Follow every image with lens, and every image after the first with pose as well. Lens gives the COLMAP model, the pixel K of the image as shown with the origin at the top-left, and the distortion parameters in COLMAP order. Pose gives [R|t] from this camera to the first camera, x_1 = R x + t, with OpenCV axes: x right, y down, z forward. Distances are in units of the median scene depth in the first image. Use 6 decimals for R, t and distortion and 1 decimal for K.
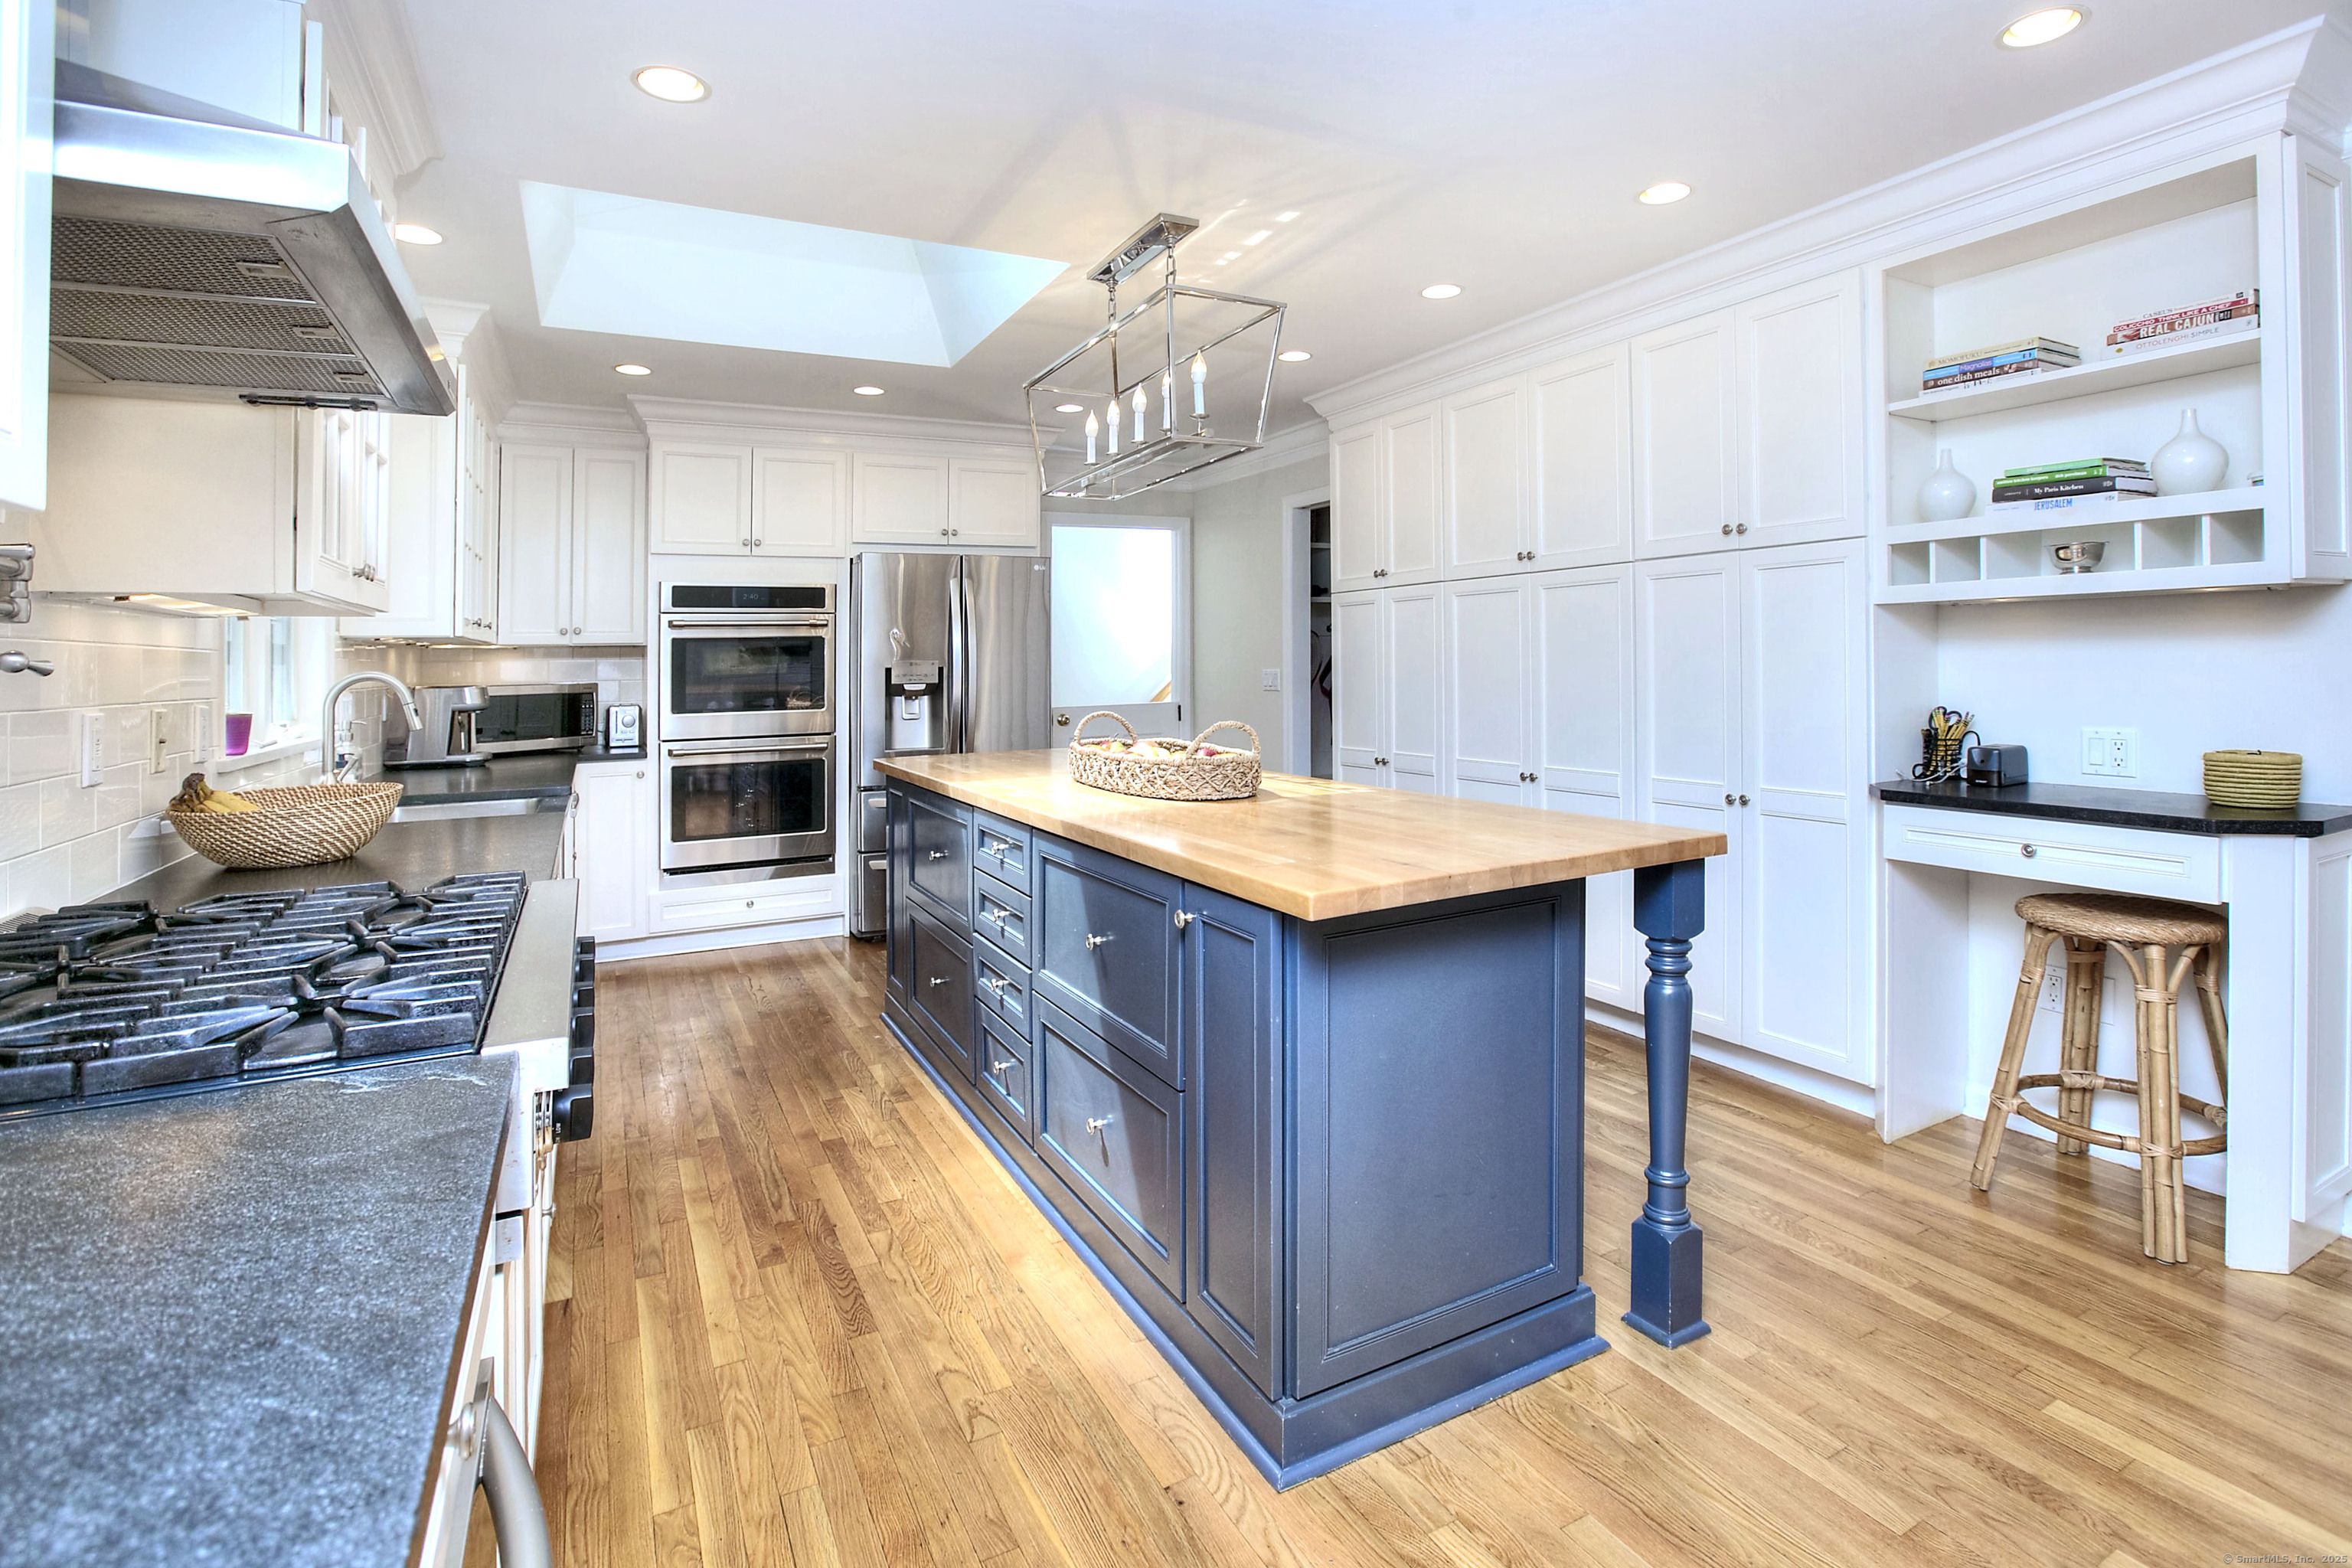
lens RADIAL K [[1132.3, 0, 1216.4], [0, 1132.3, 666.4], [0, 0, 1]] dist [-0.000261, -0.000059]
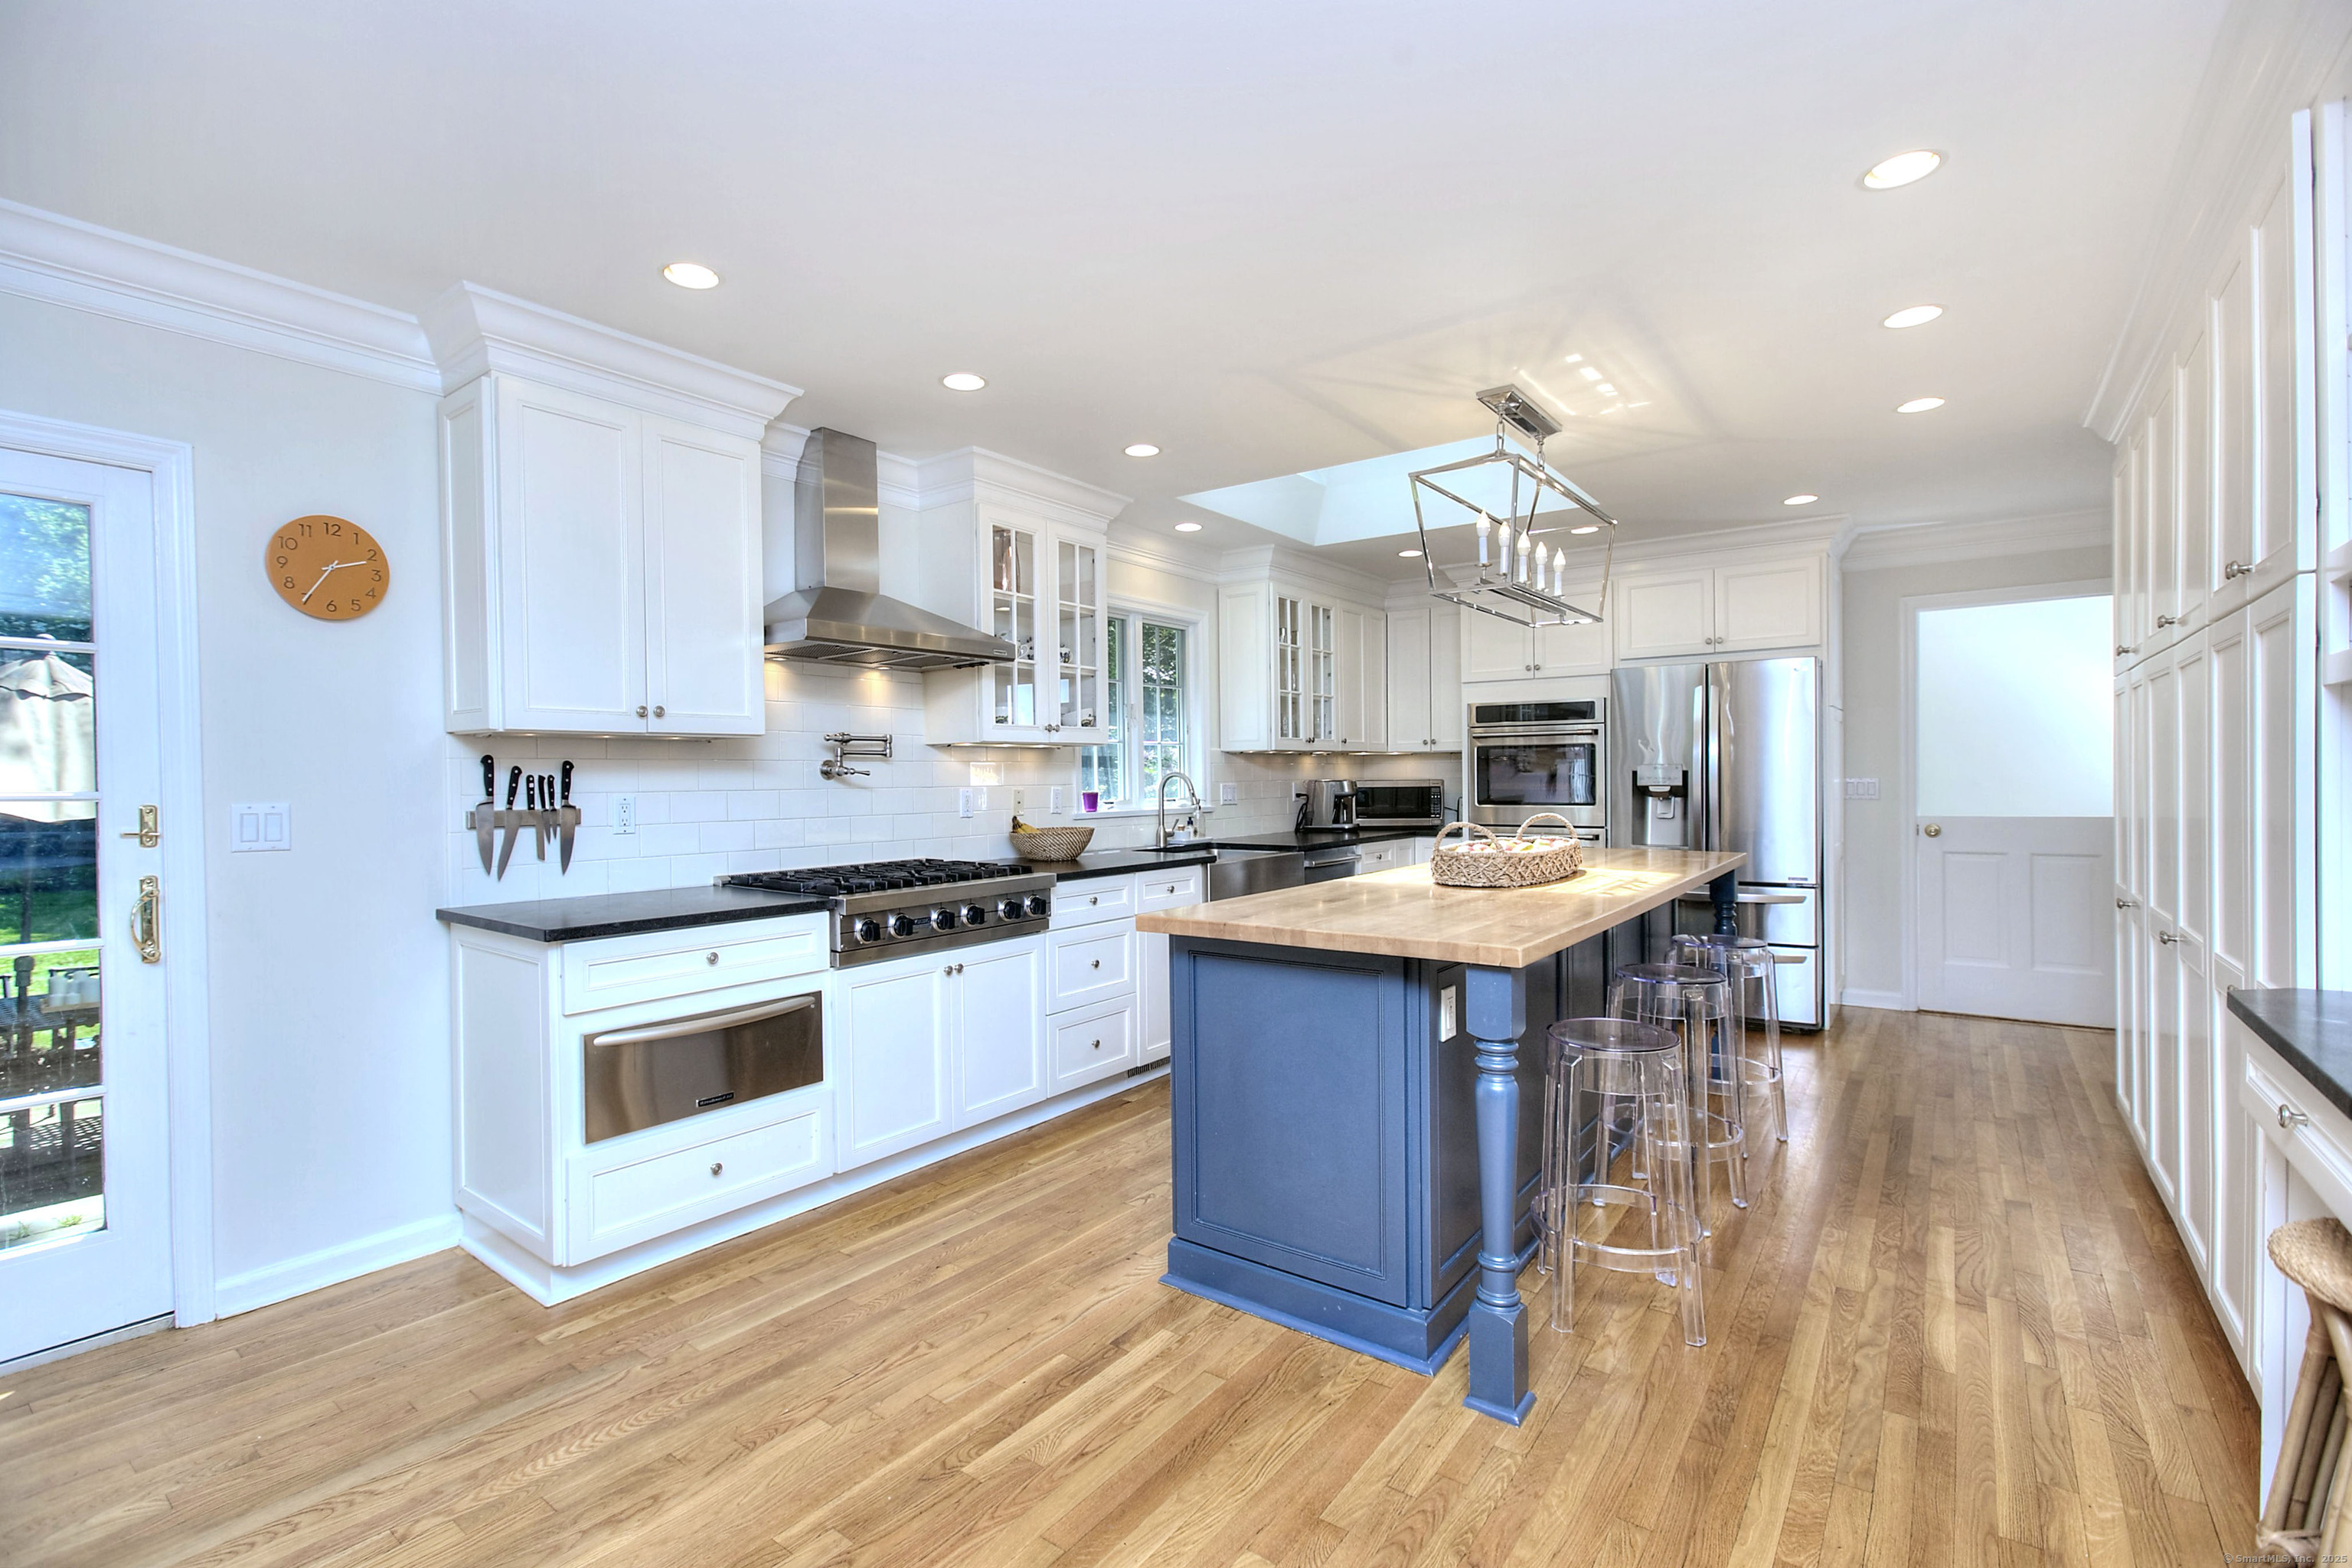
lens RADIAL K [[1102.8, 0, 1176.0], [0, 1102.8, 784.0], [0, 0, 1]] dist [-0.001186, -0.000030]
pose [[0.439950, 0.019498, -0.897810, 0.518636], [-0.007468, 0.999809, 0.018054, -0.001670], [0.897991, -0.001238, 0.440012, 0.118002]]
